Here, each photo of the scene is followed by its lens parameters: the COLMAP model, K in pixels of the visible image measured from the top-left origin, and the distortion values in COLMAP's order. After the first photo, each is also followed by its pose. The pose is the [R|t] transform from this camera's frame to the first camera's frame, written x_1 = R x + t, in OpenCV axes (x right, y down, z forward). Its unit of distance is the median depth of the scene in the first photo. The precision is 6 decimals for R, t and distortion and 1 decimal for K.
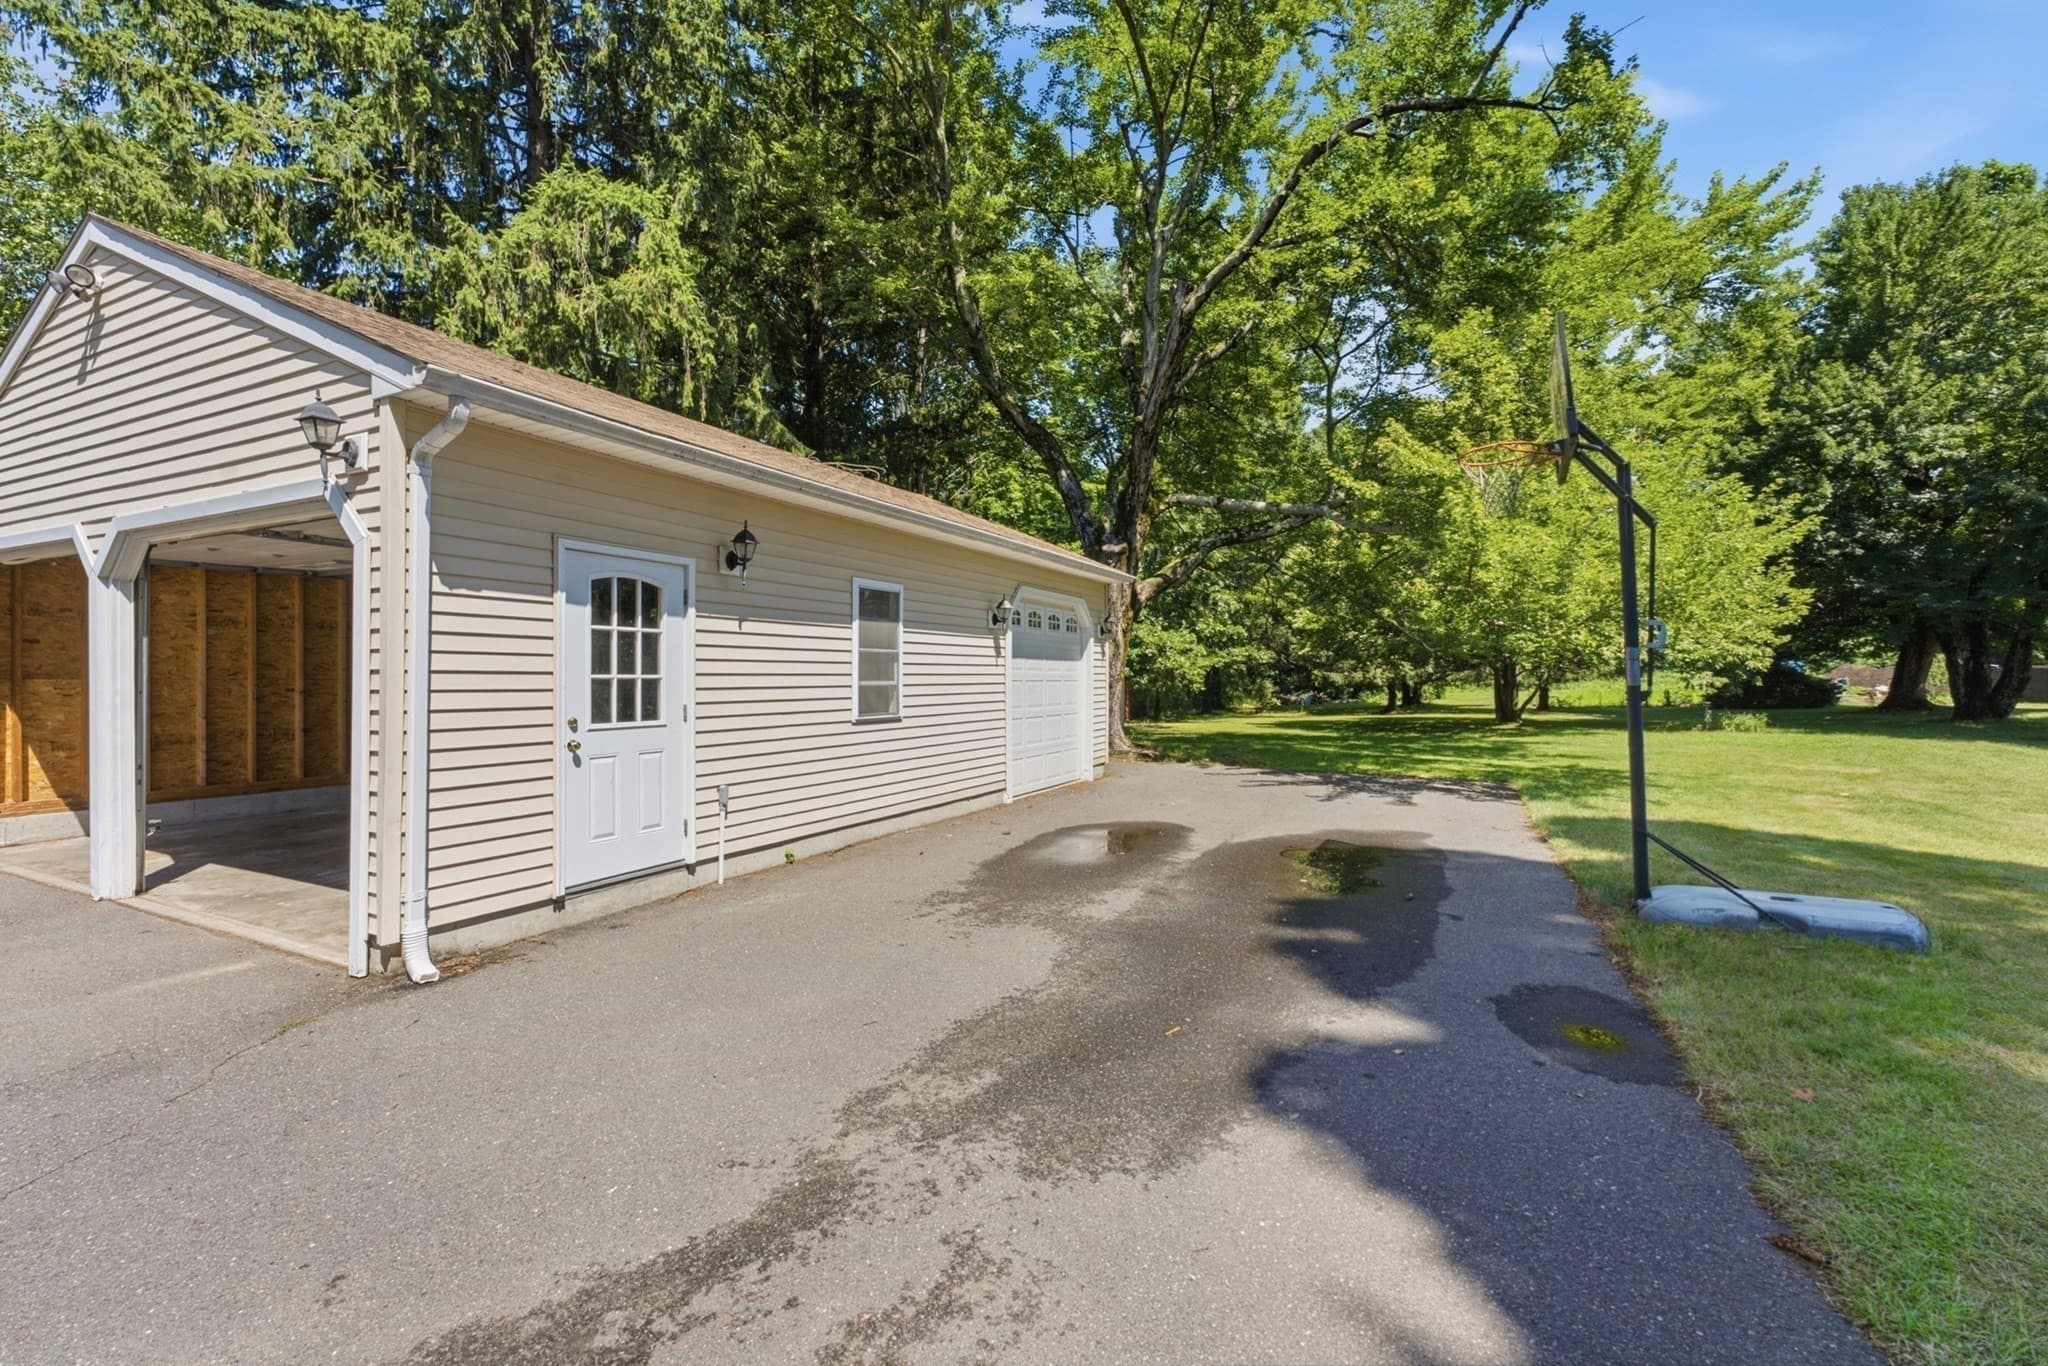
lens RADIAL K [[822.3, 0, 1024.0], [0, 822.3, 683.0], [0, 0, 1]] dist [0.000961, -0.000027]
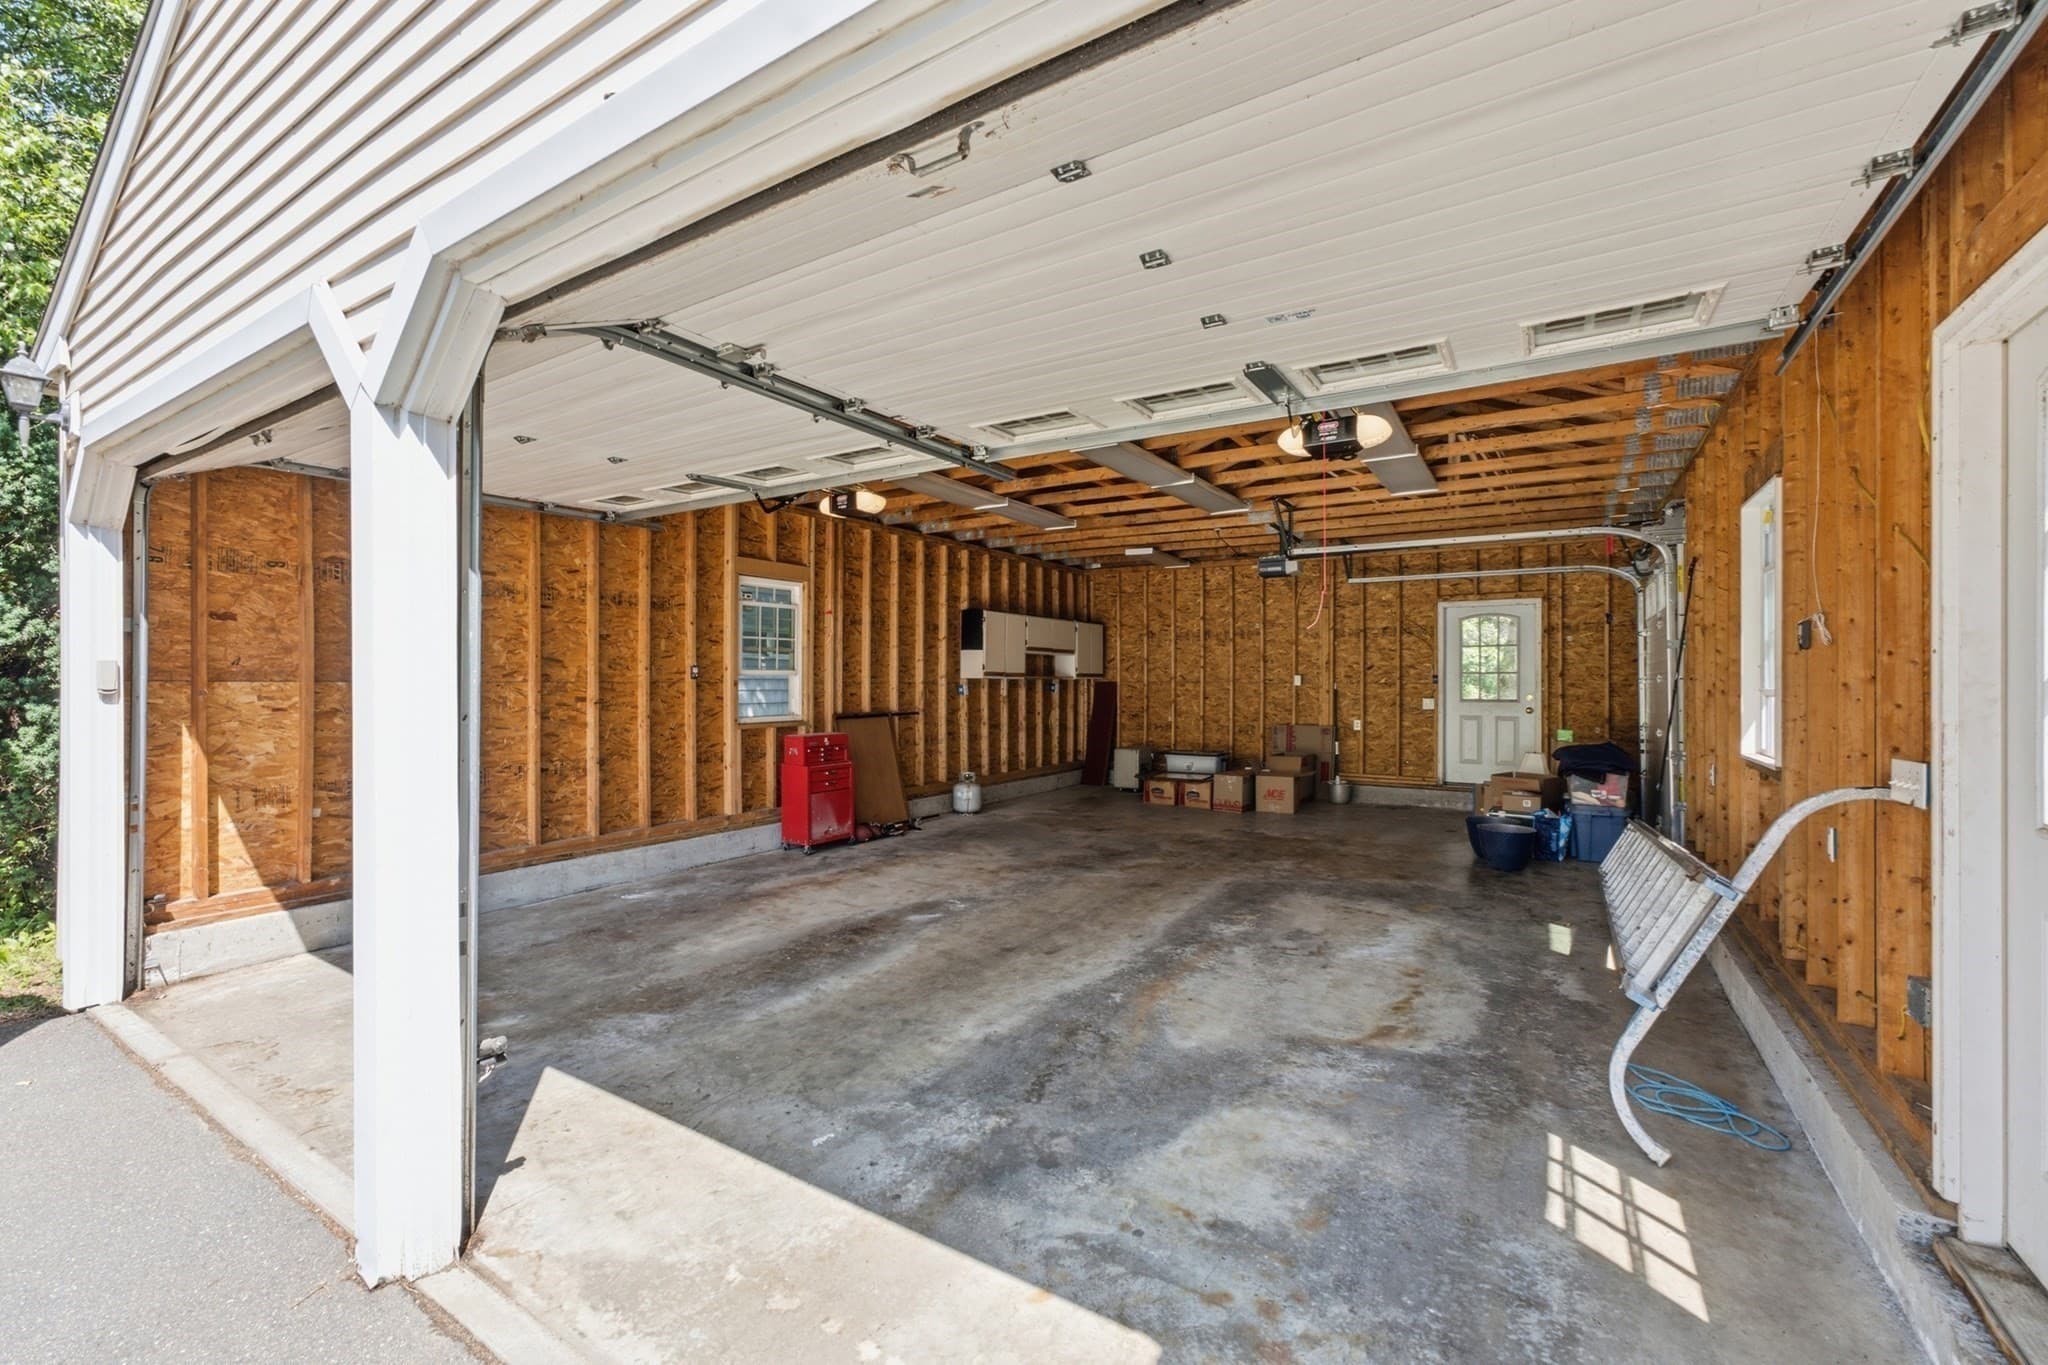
lens RADIAL K [[822.3, 0, 1024.0], [0, 822.3, 682.5], [0, 0, 1]] dist [0.000961, -0.000027]
pose [[0.993889, -0.003401, -0.110335, -0.579805], [0.002982, 0.999988, -0.003960, -0.001163], [0.110347, 0.003606, 0.993887, 0.485453]]
